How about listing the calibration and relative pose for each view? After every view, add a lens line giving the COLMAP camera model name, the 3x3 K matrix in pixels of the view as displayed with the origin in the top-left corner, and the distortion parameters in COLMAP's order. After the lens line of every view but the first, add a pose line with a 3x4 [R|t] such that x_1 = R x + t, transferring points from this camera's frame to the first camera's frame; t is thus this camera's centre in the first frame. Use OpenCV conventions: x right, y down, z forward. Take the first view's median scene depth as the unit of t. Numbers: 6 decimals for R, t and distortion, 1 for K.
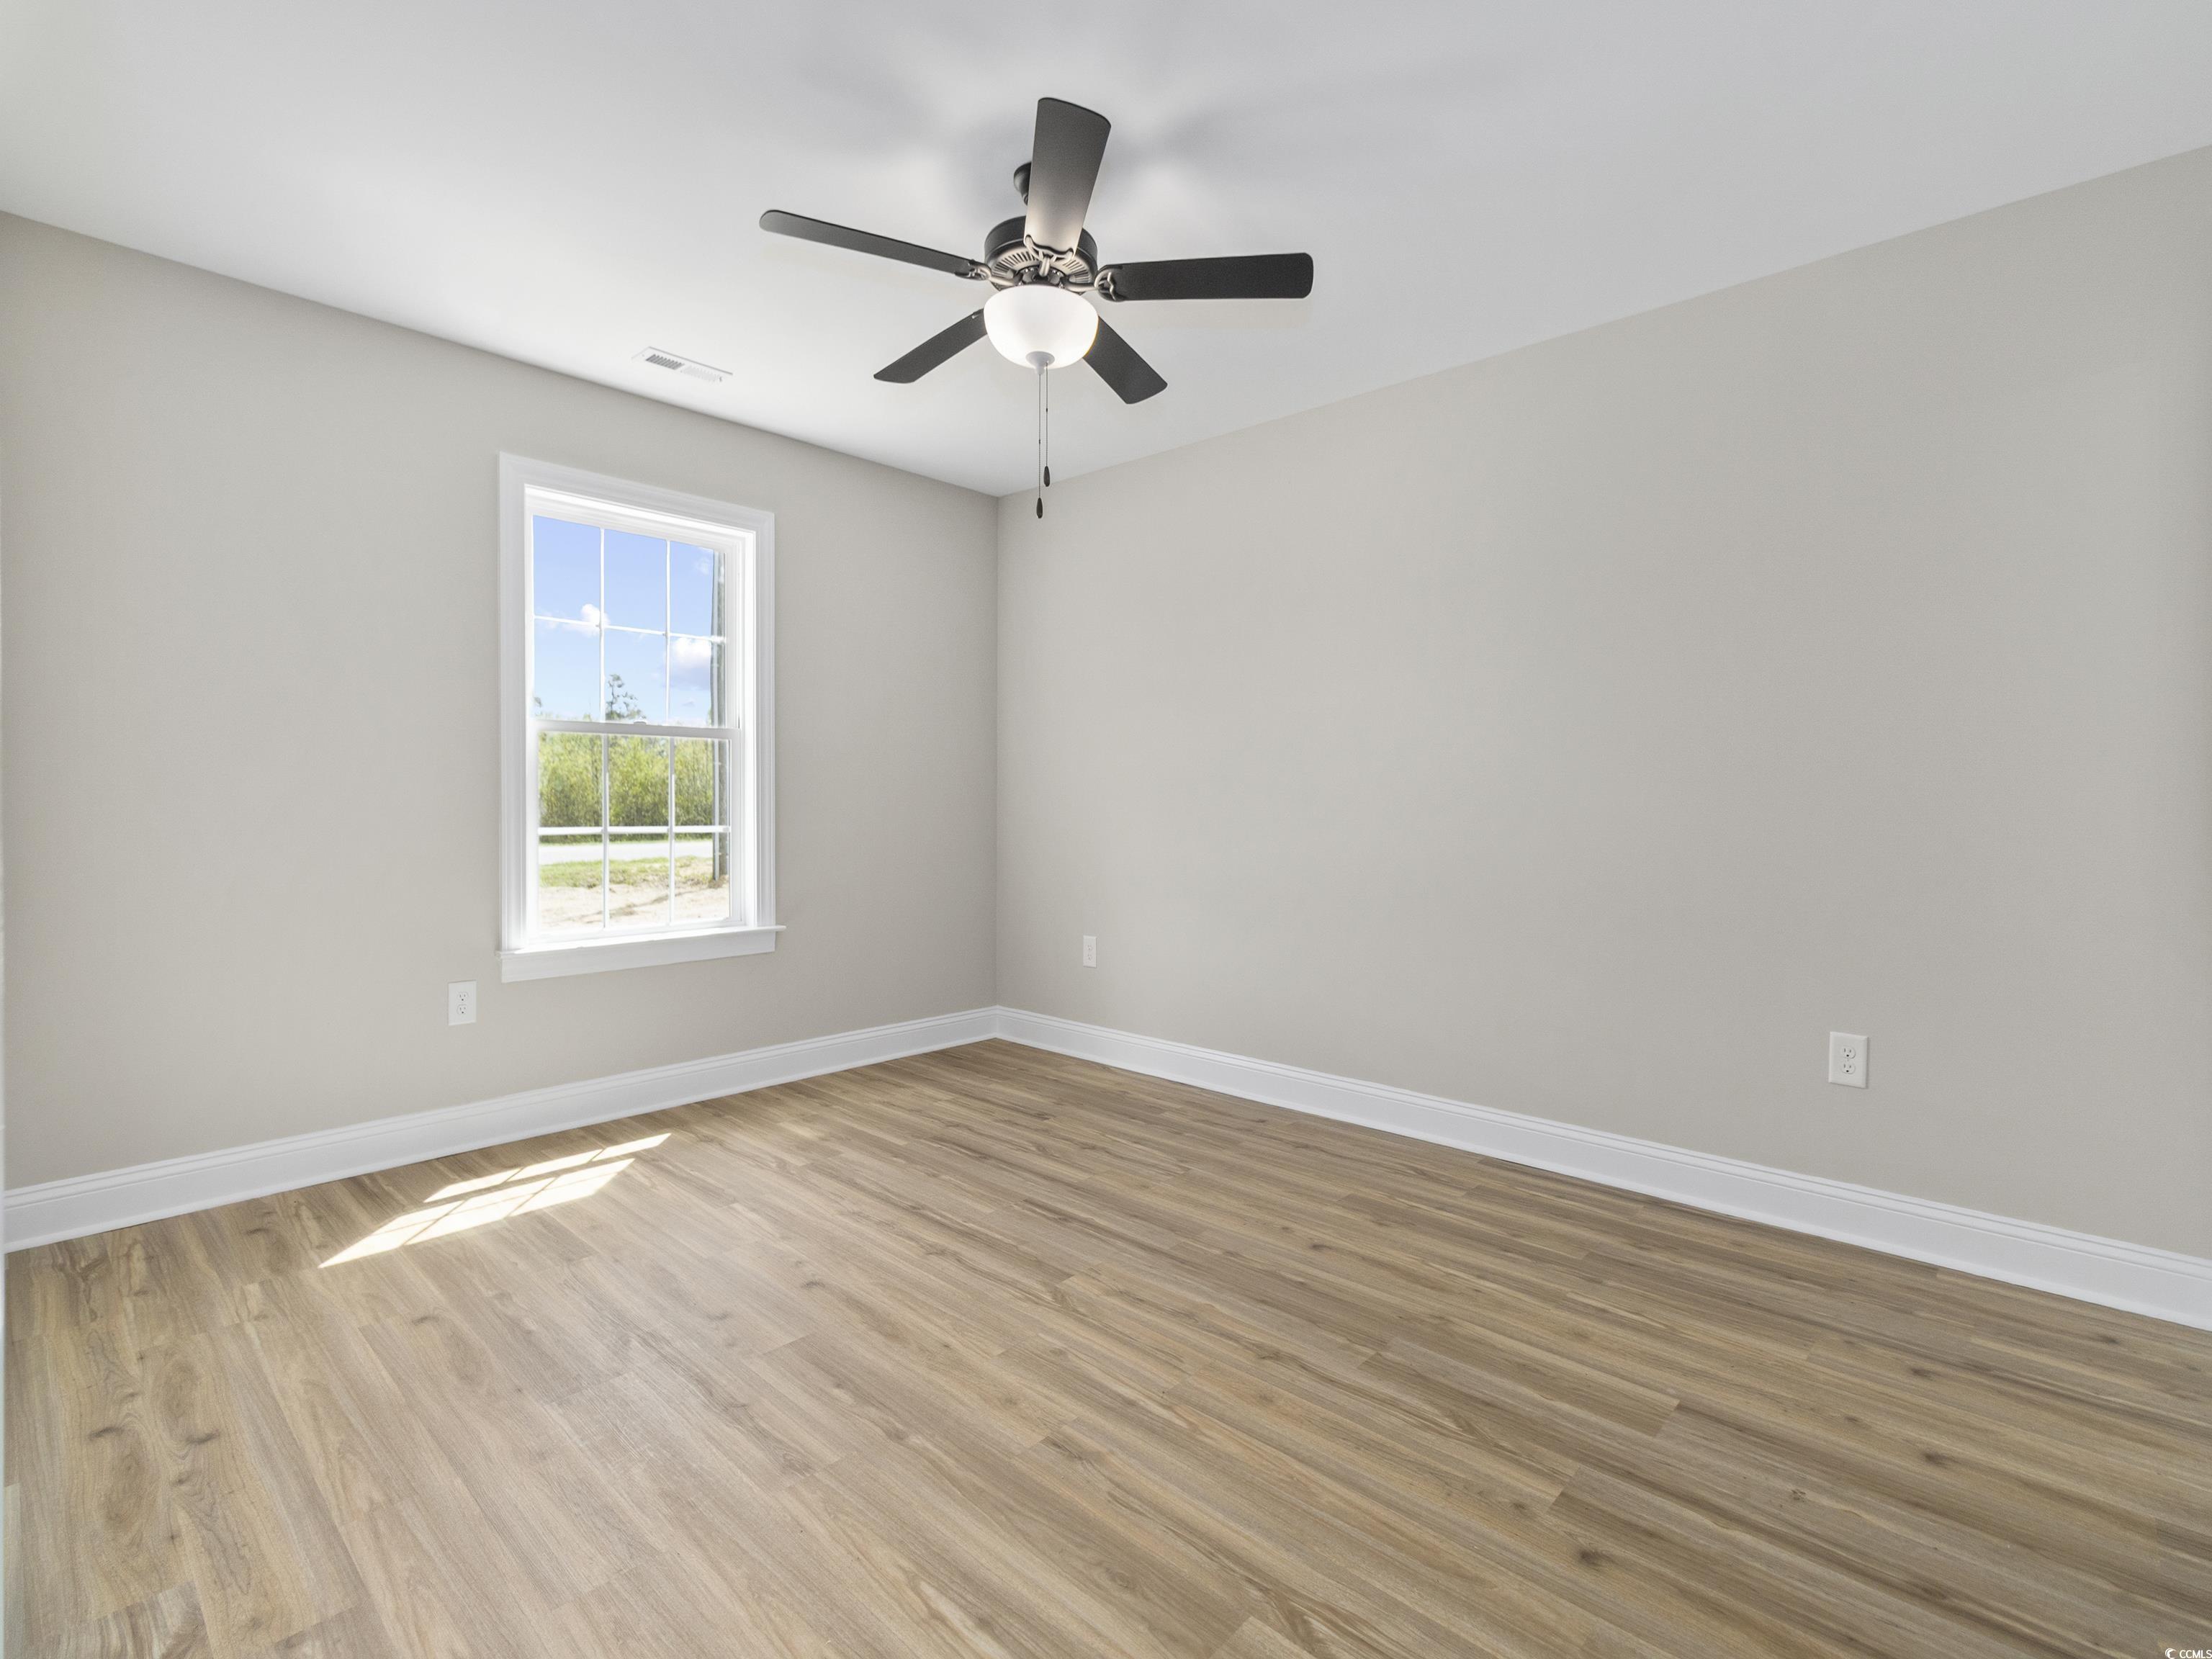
lens RADIAL K [[1027.4, 0, 1116.9], [0, 1027.4, 811.6], [0, 0, 1]] dist [0.001453, 0.000956]
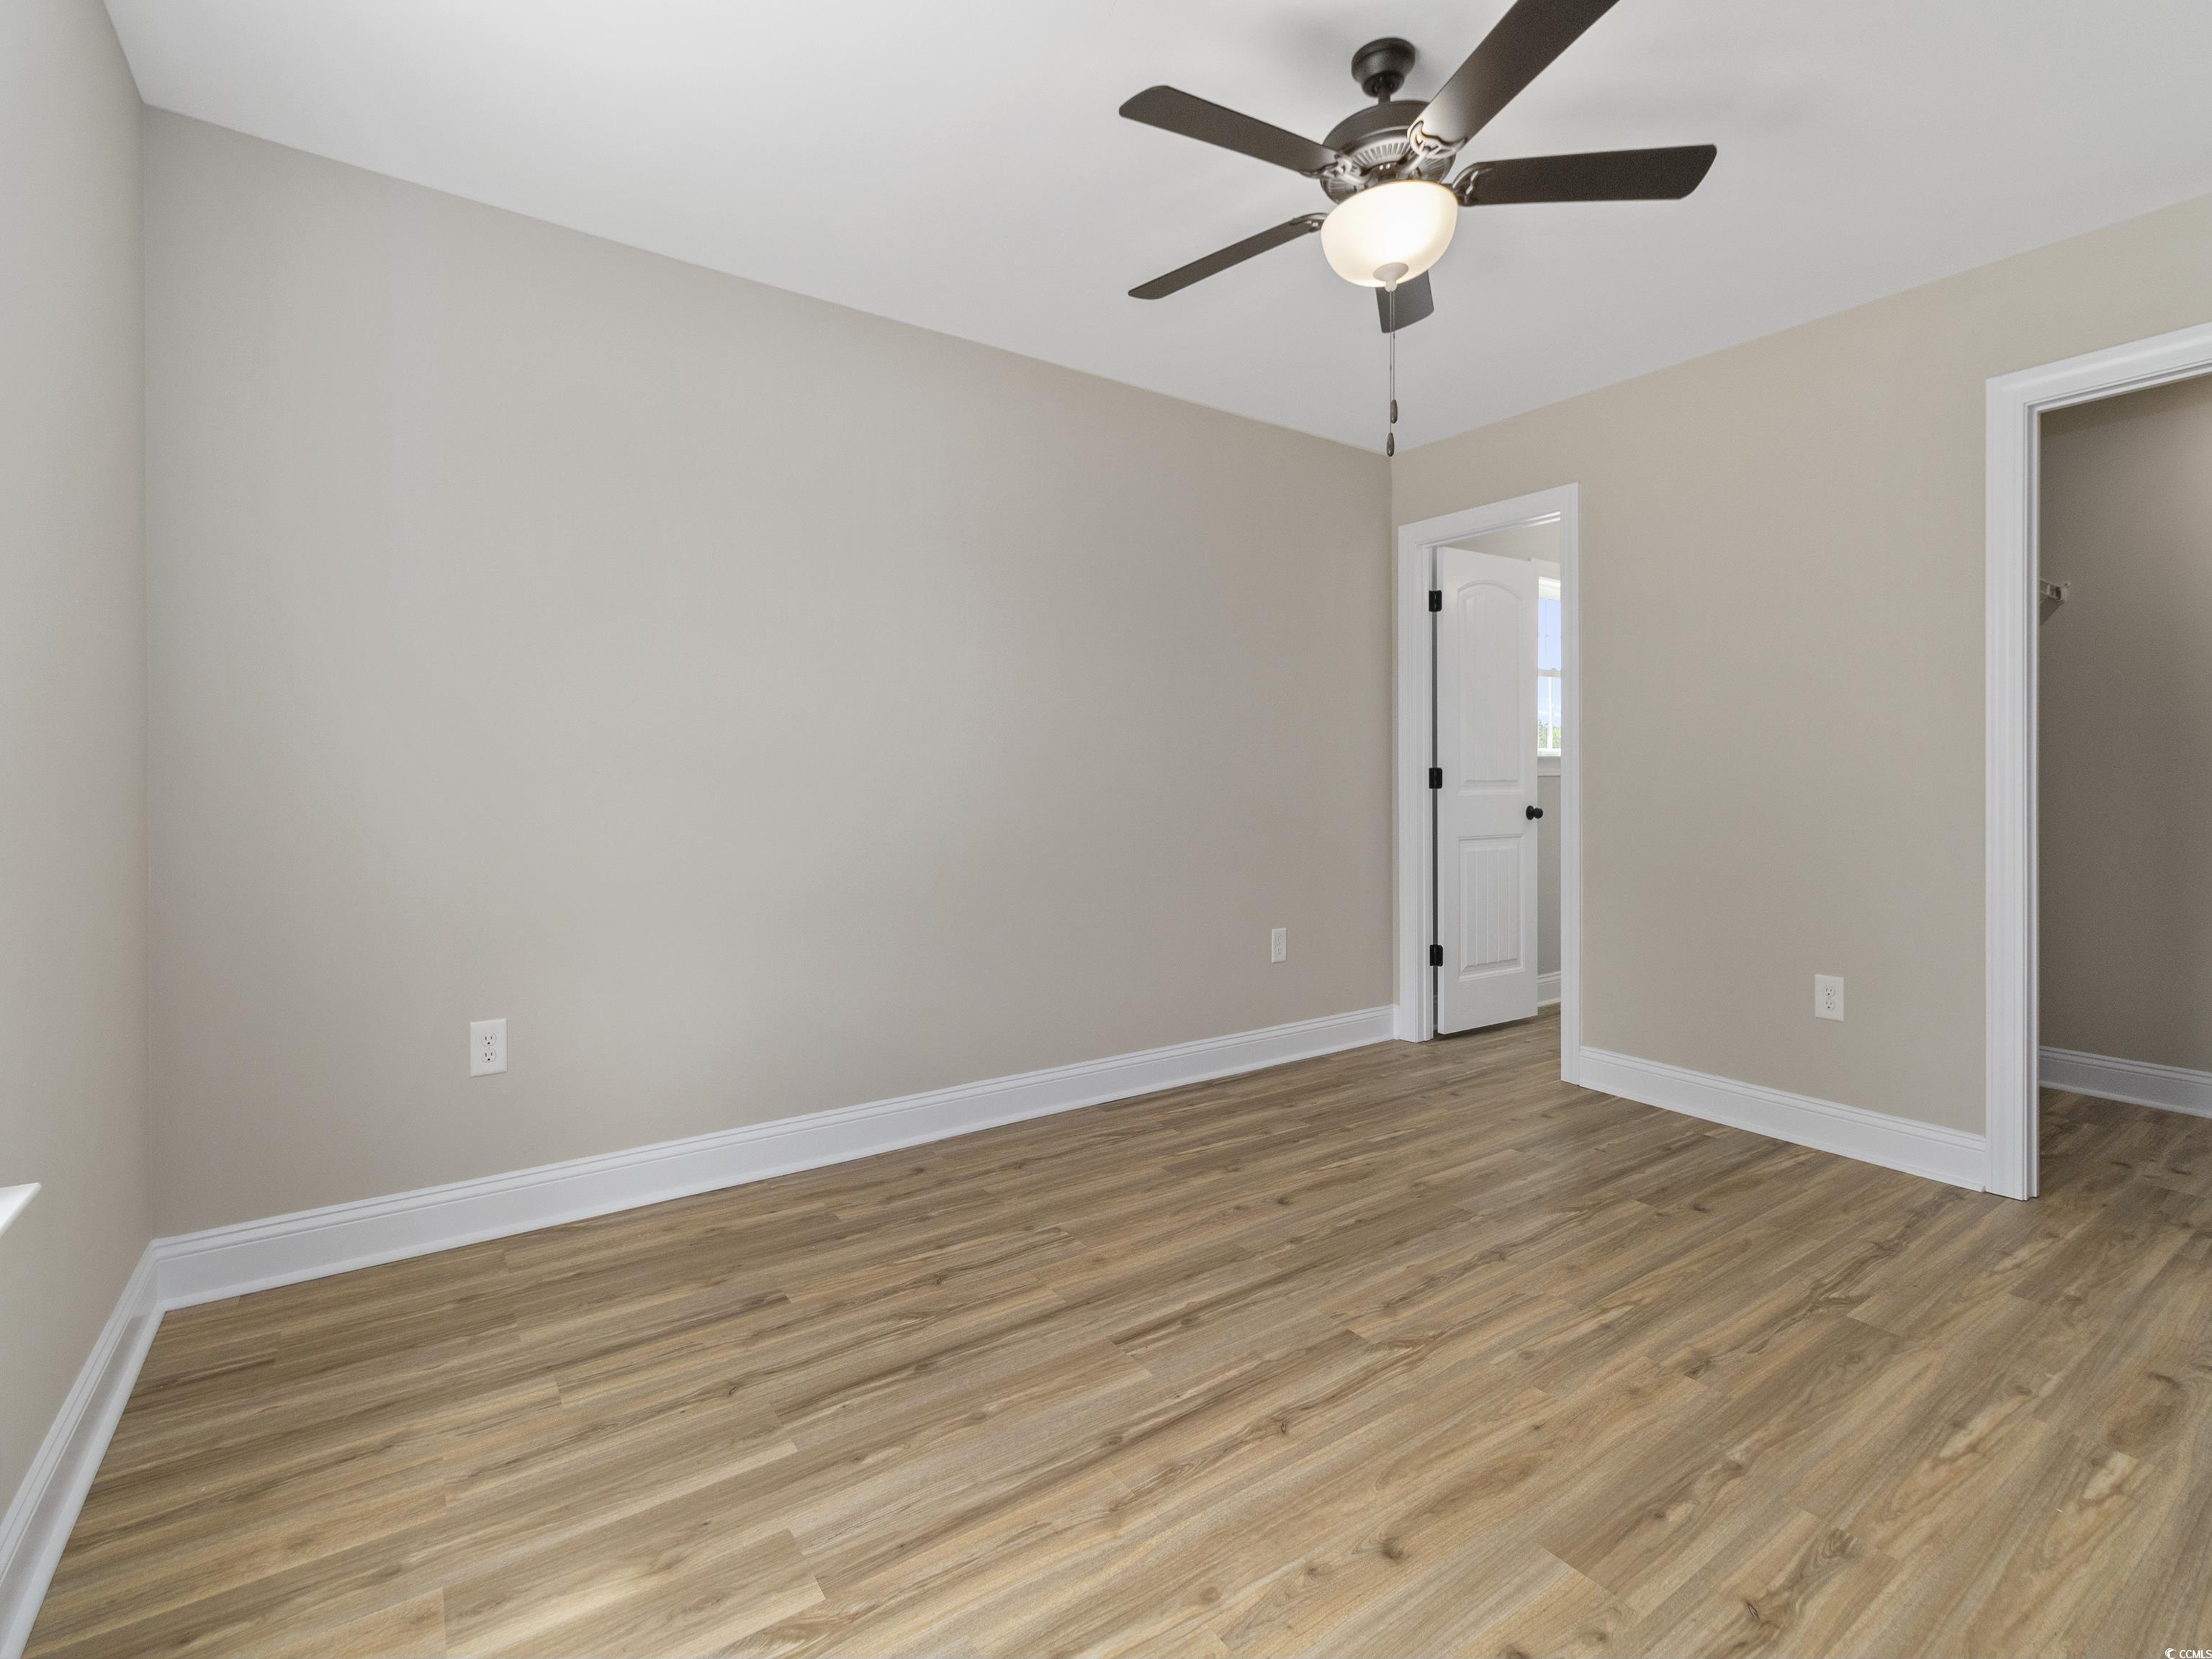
lens RADIAL K [[1027.4, 0, 1100.7], [0, 1027.4, 816.1], [0, 0, 1]] dist [0.001453, 0.000956]
pose [[0.220725, -0.040797, 0.974482, -0.750948], [0.012006, 0.999163, 0.039111, -0.011648], [-0.975262, 0.003067, 0.221030, 0.835818]]
